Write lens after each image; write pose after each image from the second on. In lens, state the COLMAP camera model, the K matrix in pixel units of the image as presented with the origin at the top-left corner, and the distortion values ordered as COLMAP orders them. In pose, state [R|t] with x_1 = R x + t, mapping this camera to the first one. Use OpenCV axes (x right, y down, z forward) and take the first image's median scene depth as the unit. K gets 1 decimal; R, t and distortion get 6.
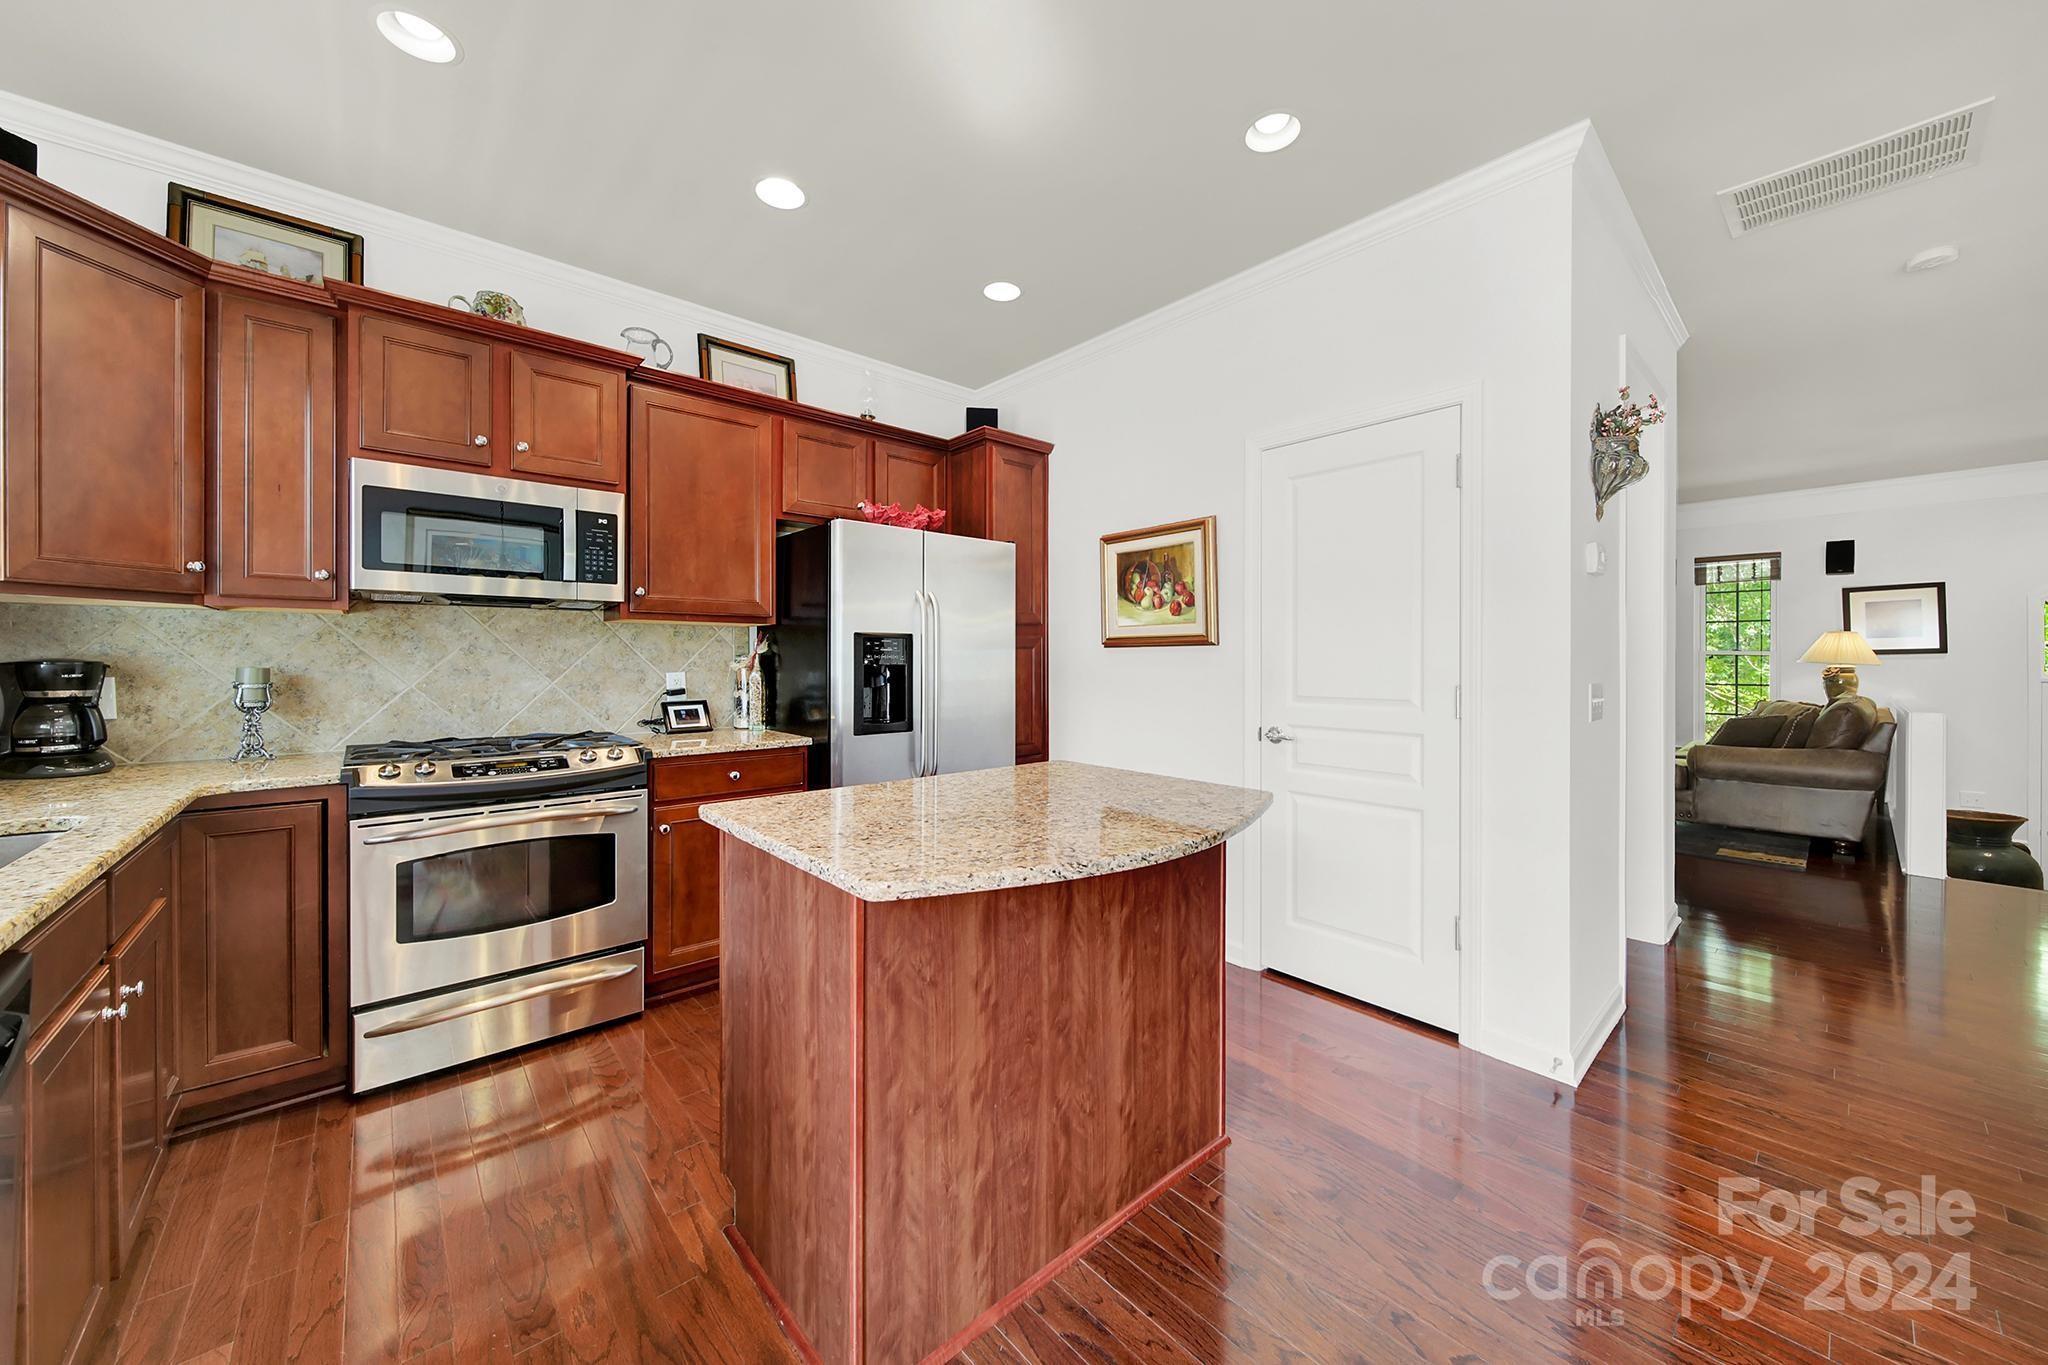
lens RADIAL K [[736.8, 0, 1016.4], [0, 736.8, 658.7], [0, 0, 1]] dist [0.002127, -0.001494]
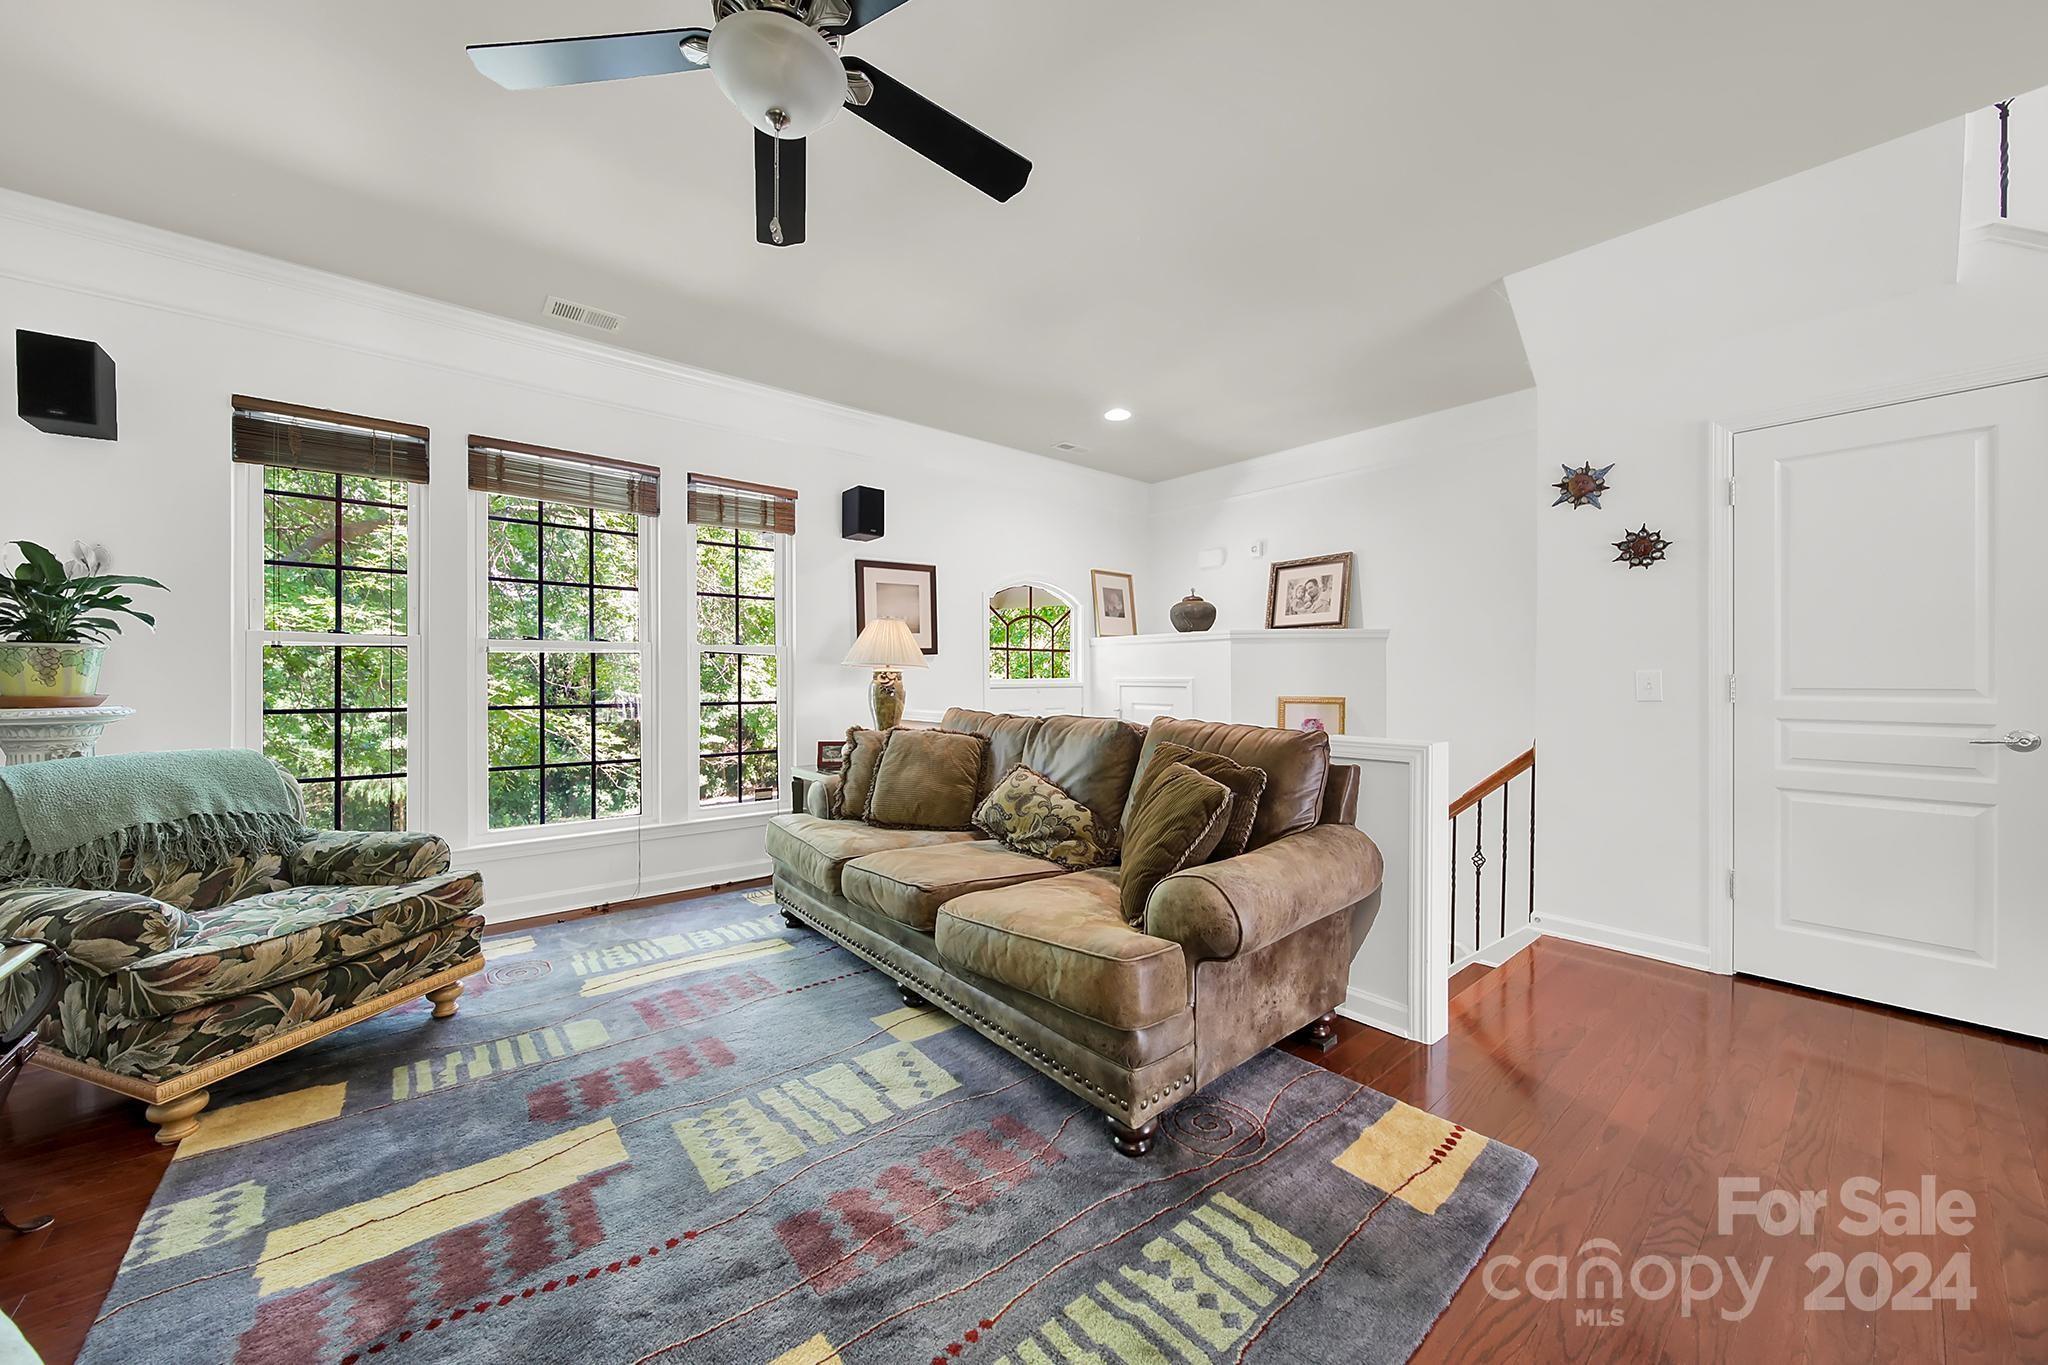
lens RADIAL K [[736.8, 0, 1019.9], [0, 736.8, 676.1], [0, 0, 1]] dist [0.002127, -0.001494]
pose [[0.028986, -0.002298, 0.999577, 0.561792], [-0.003318, 0.999992, 0.002395, 0.016306], [-0.999574, -0.003386, 0.028978, 1.078666]]
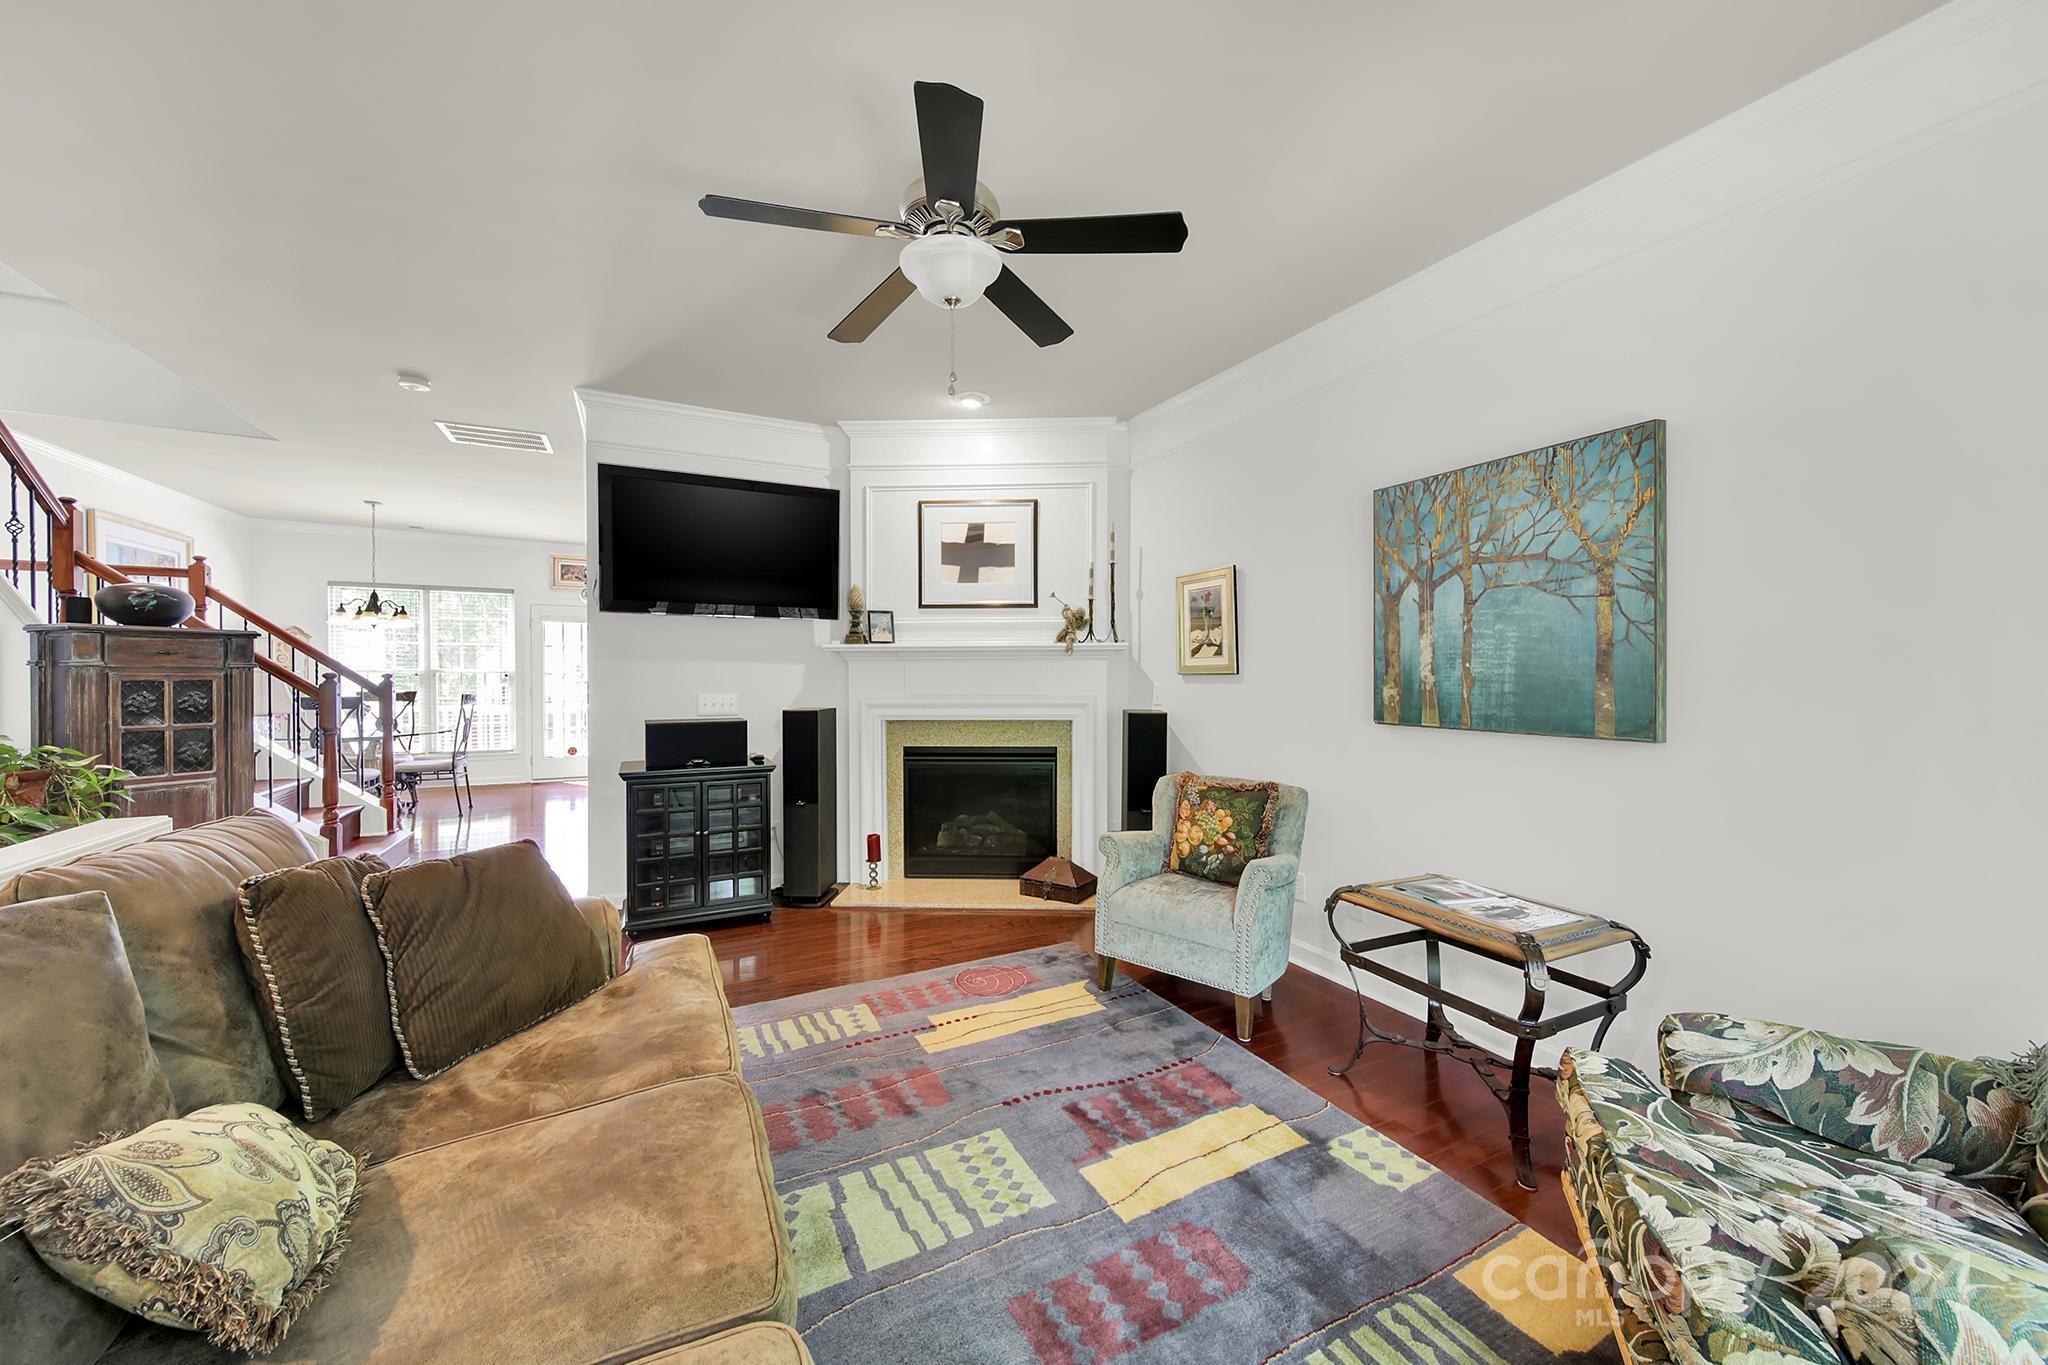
lens RADIAL K [[736.8, 0, 1021.4], [0, 736.8, 680.6], [0, 0, 1]] dist [0.002127, -0.001494]
pose [[-0.241937, 0.006781, -0.970268, 1.269747], [-0.005562, 0.999949, 0.008375, -0.011501], [0.970276, 0.007423, -0.241887, 1.329786]]
